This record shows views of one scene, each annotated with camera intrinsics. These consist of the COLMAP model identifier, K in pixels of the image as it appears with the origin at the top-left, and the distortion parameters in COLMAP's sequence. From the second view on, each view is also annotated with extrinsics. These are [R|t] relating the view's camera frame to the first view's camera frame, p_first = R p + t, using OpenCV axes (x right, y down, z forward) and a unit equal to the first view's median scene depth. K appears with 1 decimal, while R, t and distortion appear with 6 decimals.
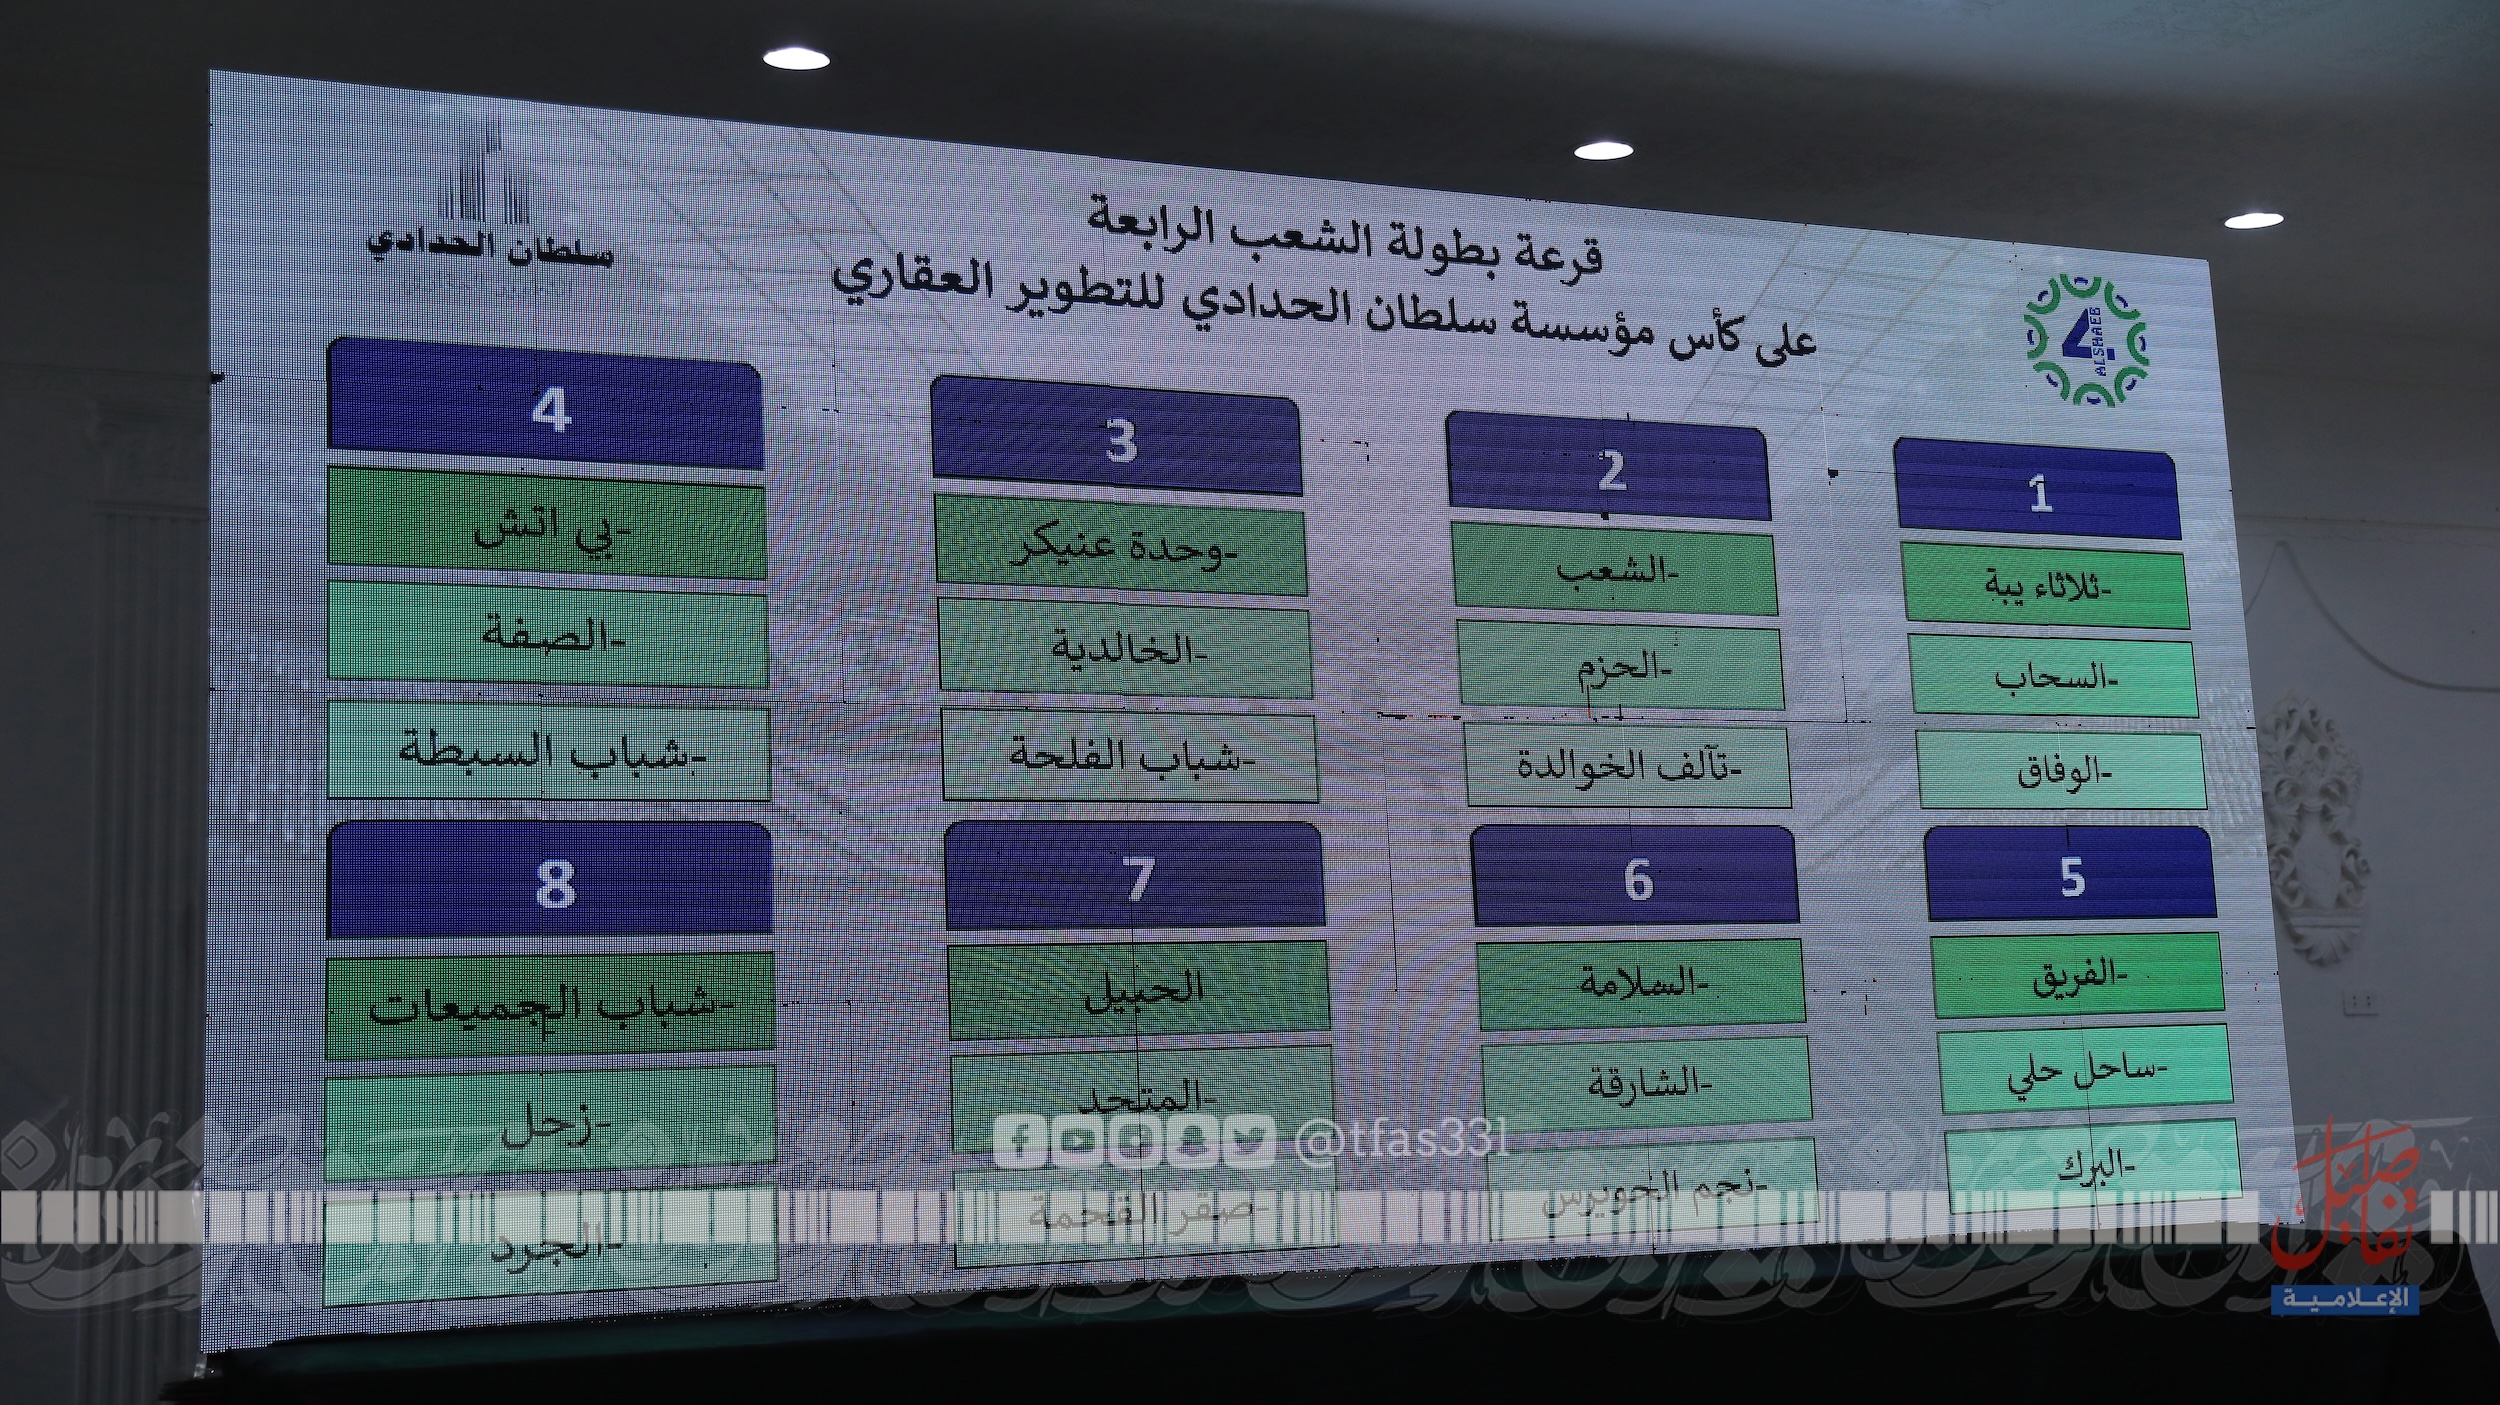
lens RADIAL K [[3338.8, 0, 1264.9], [0, 3338.8, 695.2], [0, 0, 1]] dist [0.074432, 0.000000]
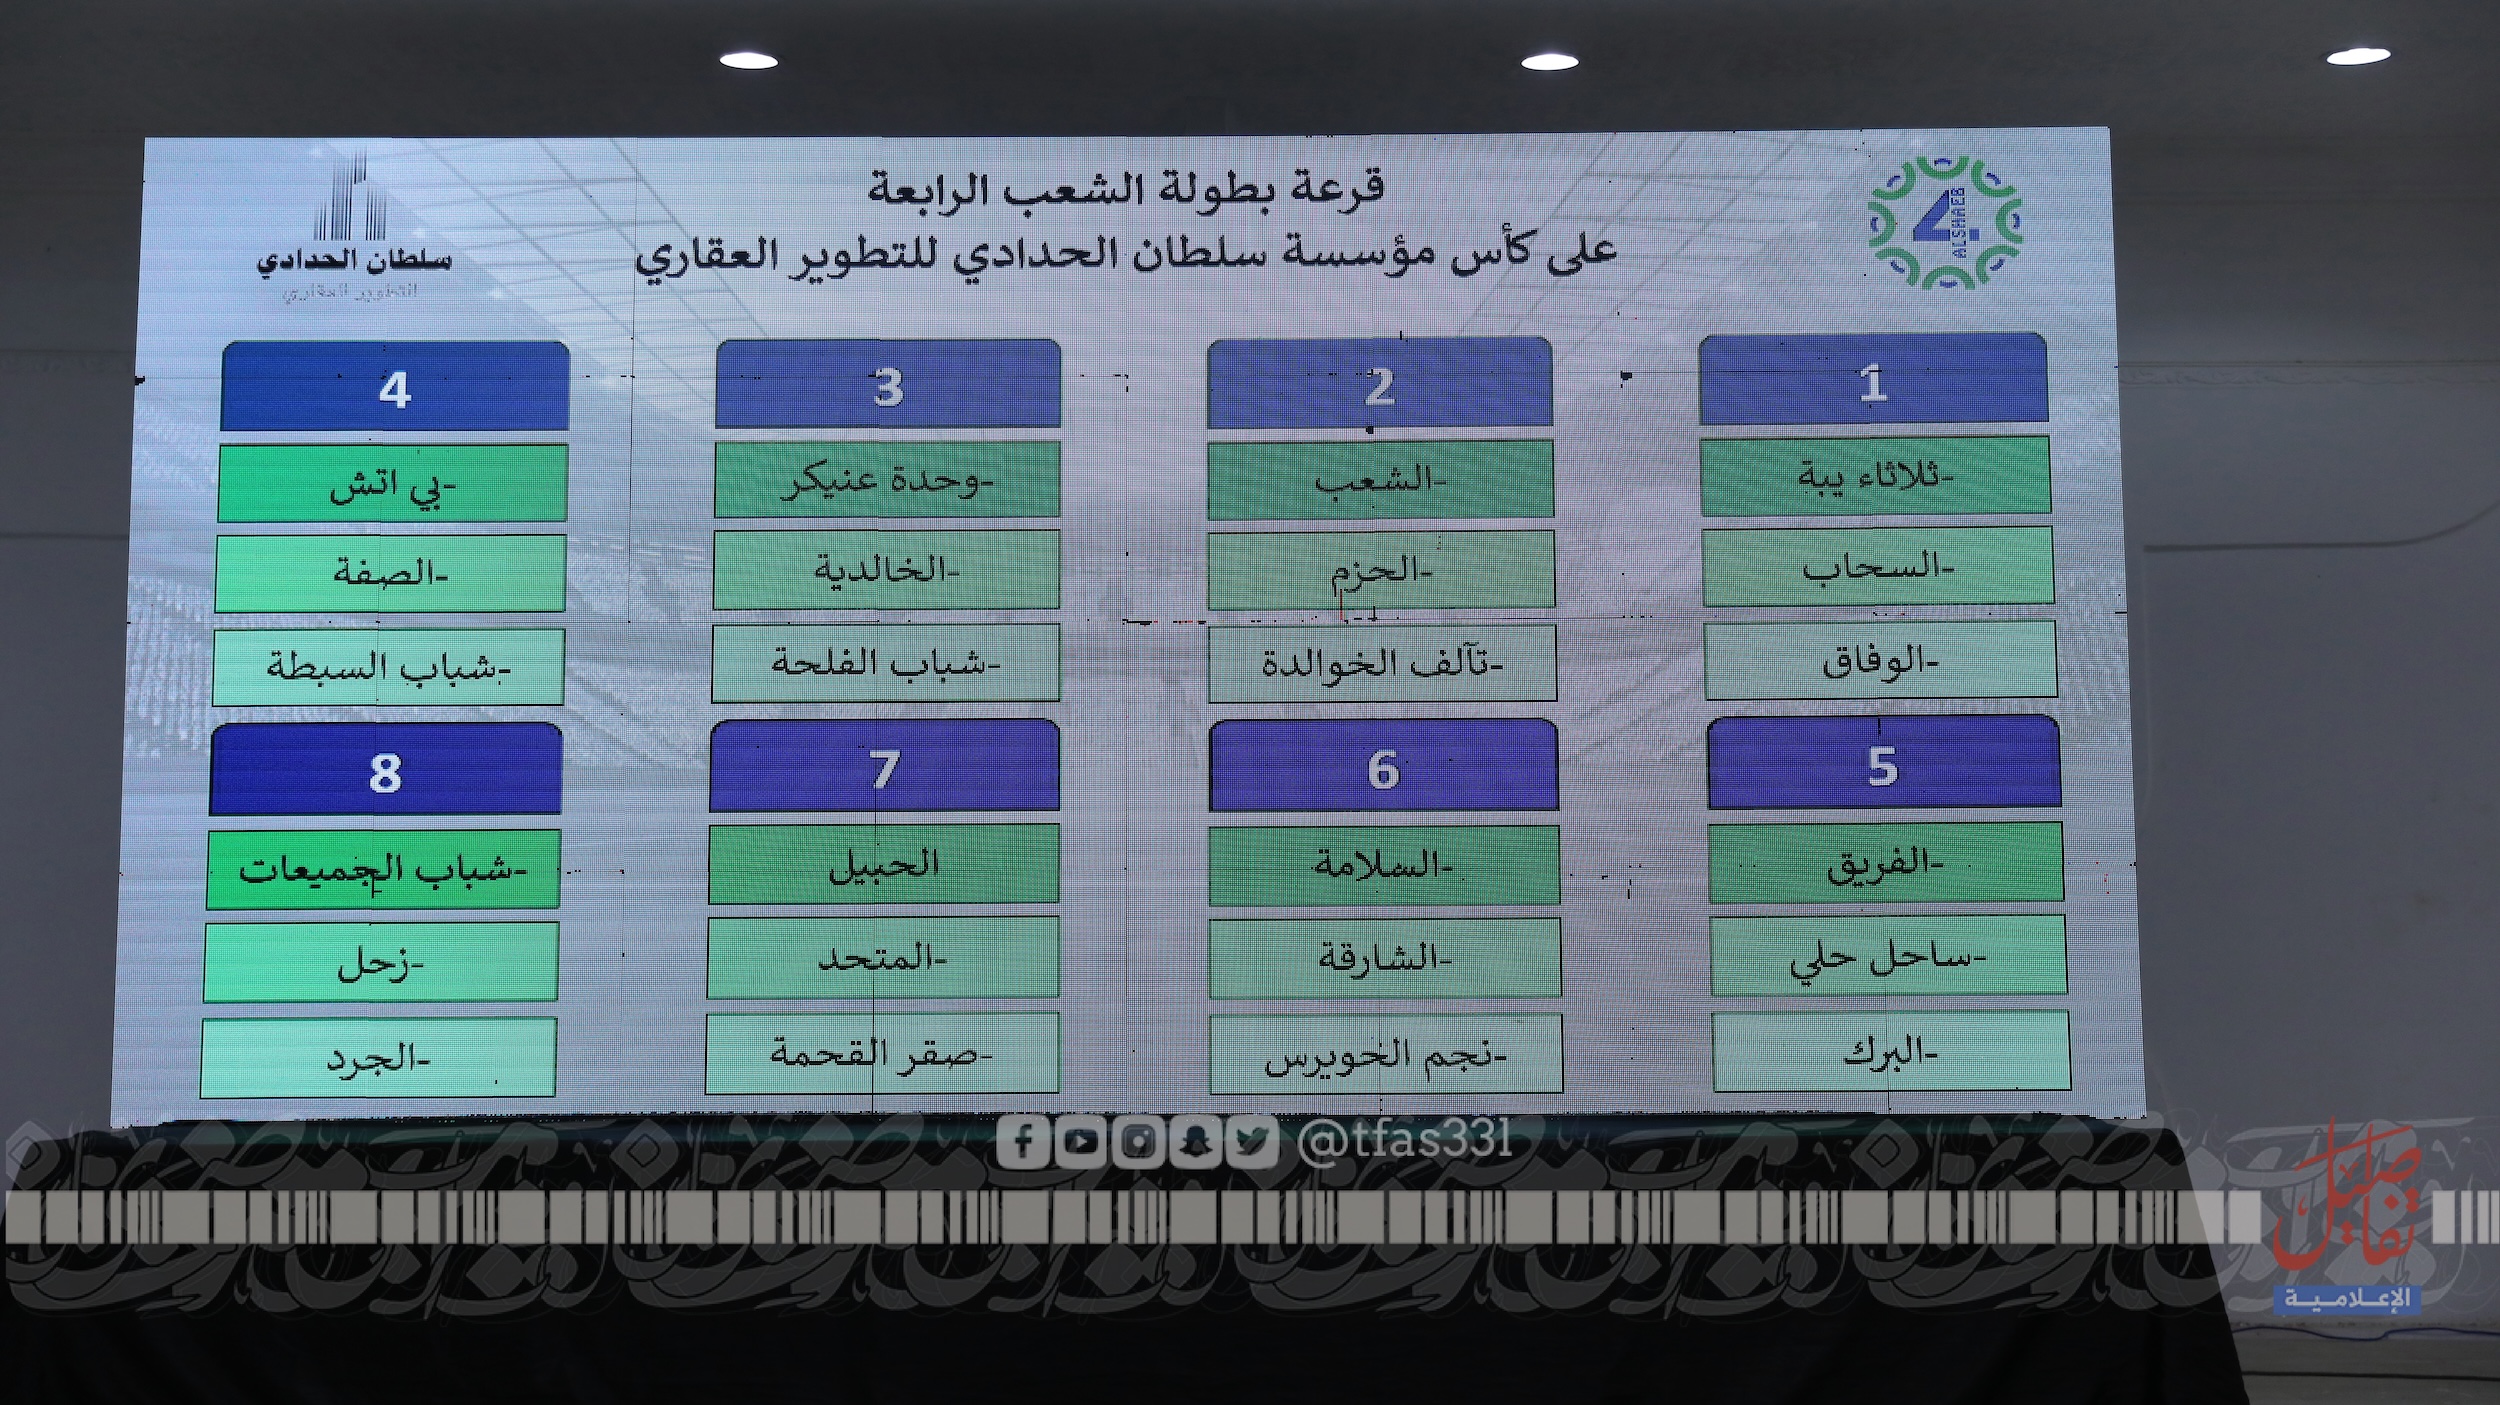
lens RADIAL K [[3338.8, 0, 1248.3], [0, 3338.8, 687.2], [0, 0, 1]] dist [0.074432, 0.000000]
pose [[0.897273, 0.000521, -0.441477, 0.567999], [0.025636, 0.998250, 0.053283, -0.030850], [0.440732, -0.059127, 0.895689, 0.018893]]
